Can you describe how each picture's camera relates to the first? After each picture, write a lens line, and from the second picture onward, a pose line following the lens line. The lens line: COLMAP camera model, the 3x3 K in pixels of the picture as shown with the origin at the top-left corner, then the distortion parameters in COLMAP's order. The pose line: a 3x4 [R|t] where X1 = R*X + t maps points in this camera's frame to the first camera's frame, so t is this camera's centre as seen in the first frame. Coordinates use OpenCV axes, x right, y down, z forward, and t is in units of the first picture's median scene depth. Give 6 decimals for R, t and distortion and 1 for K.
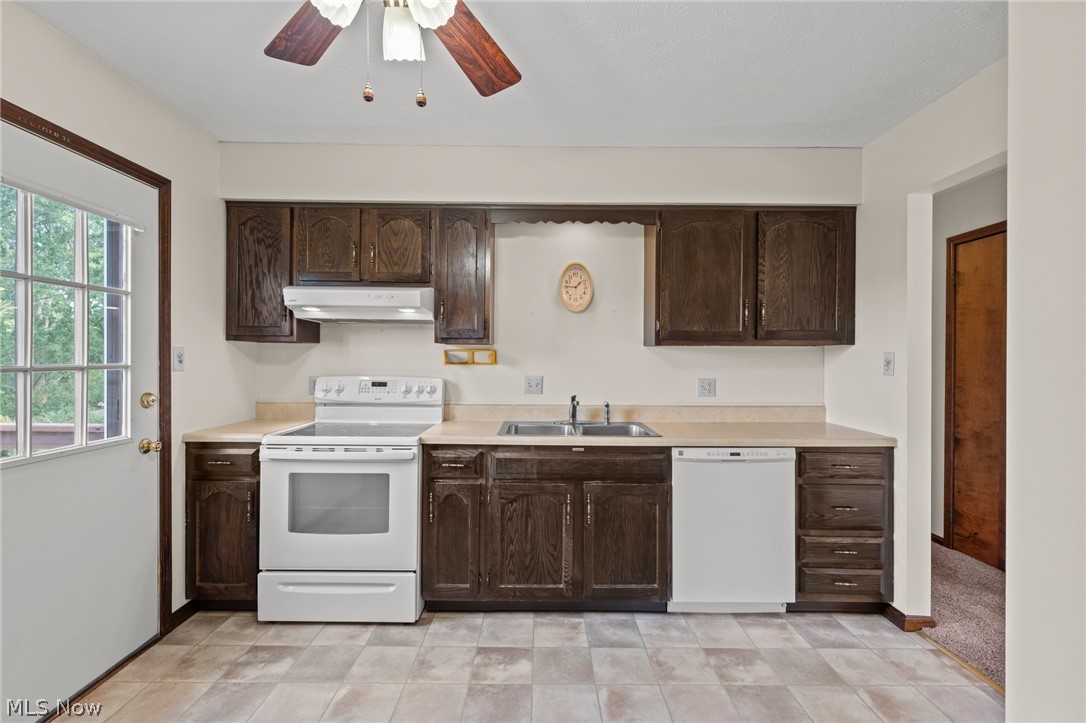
lens RADIAL K [[493.2, 0, 538.4], [0, 493.2, 358.8], [0, 0, 1]] dist [0.000455, 0.000672]
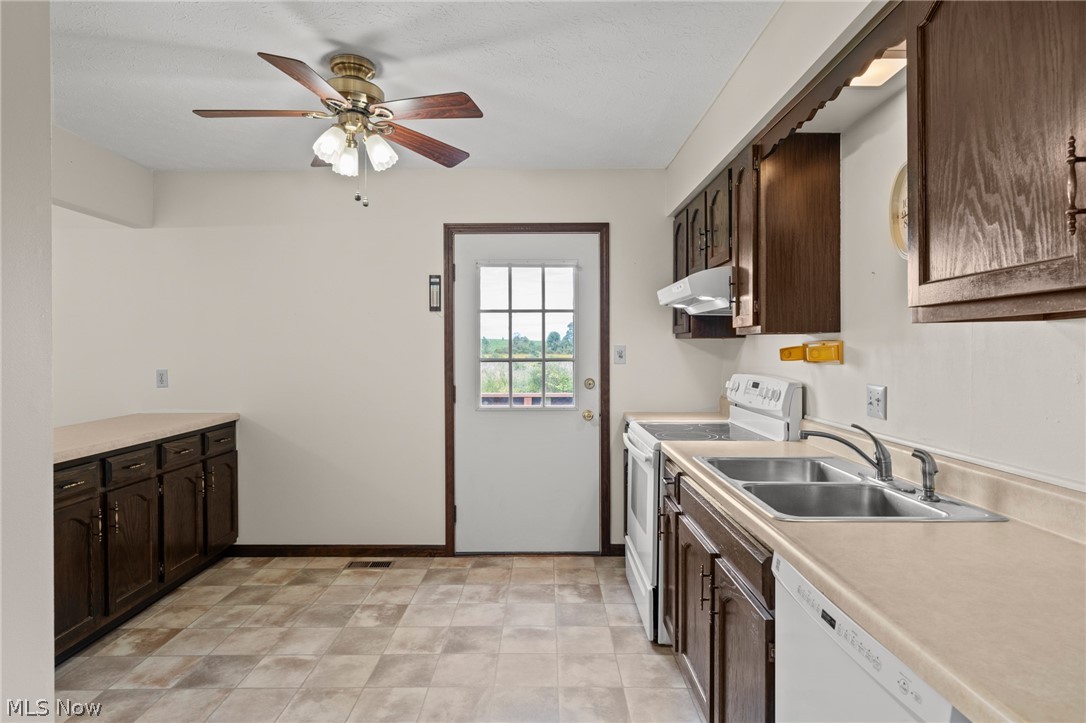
lens RADIAL K [[599.7, 0, 537.3], [0, 599.7, 356.1], [0, 0, 1]] dist [0.012127, 0.000392]
pose [[-0.018455, 0.004552, -0.999819, 0.866478], [0.001739, 0.999988, 0.004520, -0.003730], [0.999828, -0.001656, -0.018462, 0.803619]]
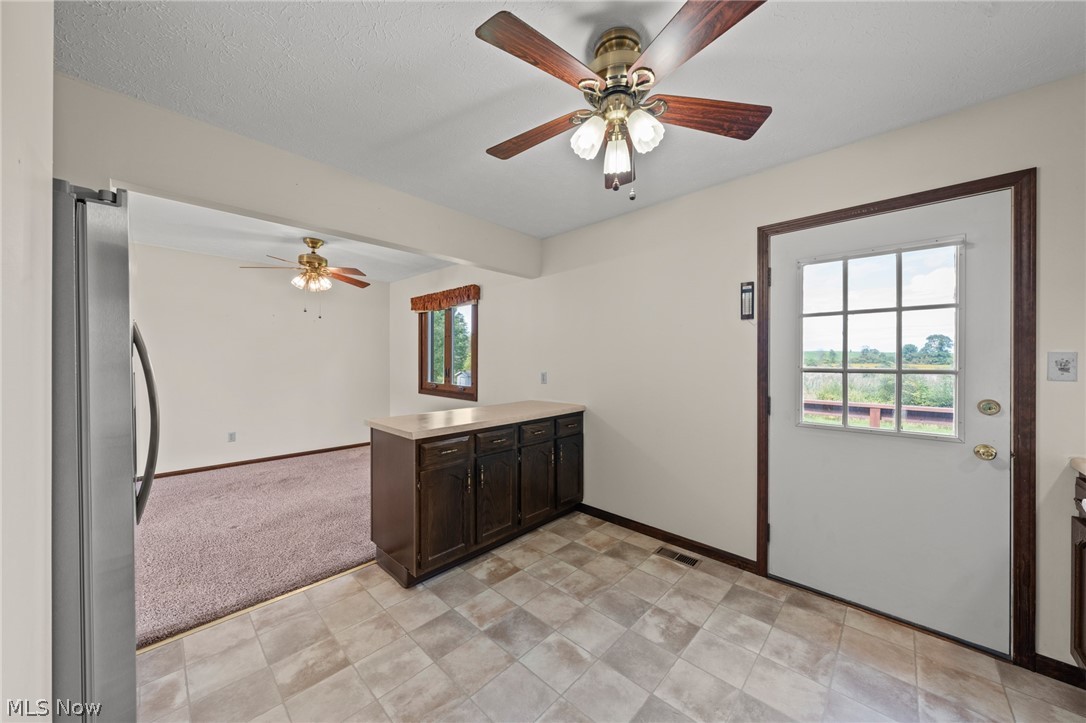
lens RADIAL K [[377.0, 0, 546.2], [0, 377.0, 361.2], [0, 0, 1]] dist [0.005500, -0.000709]
pose [[-0.686957, -0.003701, -0.726689, 0.351559], [-0.007031, 0.999974, 0.001553, -0.004437], [0.726664, 0.006176, -0.686965, 0.798894]]
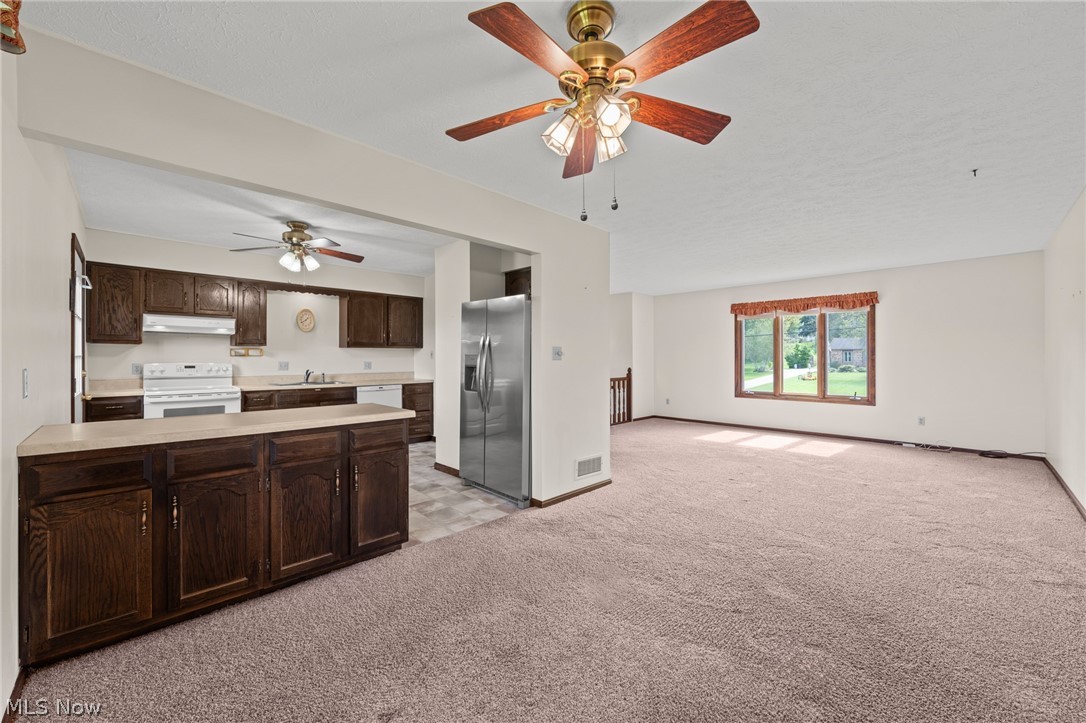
lens RADIAL K [[424.2, 0, 548.0], [0, 424.2, 356.6], [0, 0, 1]] dist [-0.001945, -0.000034]
pose [[0.710669, -0.004268, 0.703513, -0.590332], [0.005818, 0.999983, 0.000190, 0.024459], [-0.703502, 0.003958, 0.710682, -1.313457]]
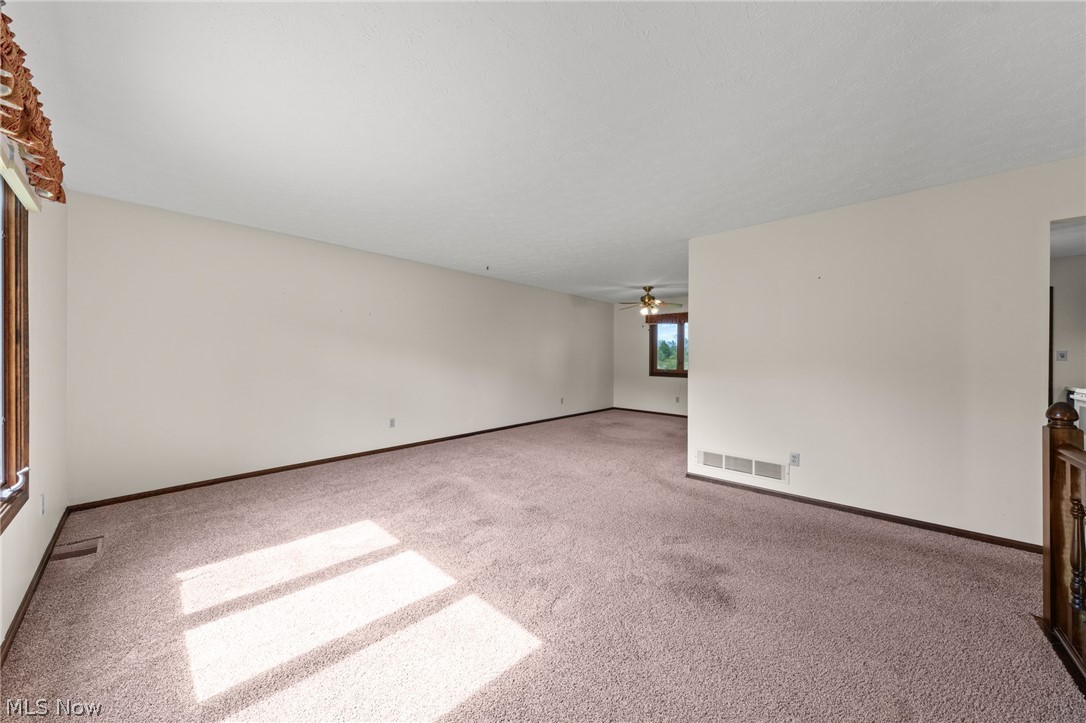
lens RADIAL K [[369.4, 0, 541.5], [0, 369.4, 358.4], [0, 0, 1]] dist [-0.008593, 0.000579]
pose [[-0.685976, -0.006666, -0.727593, 2.343844], [-0.009676, 0.999953, -0.000039, 0.037012], [0.727559, 0.007014, -0.686009, 0.357888]]
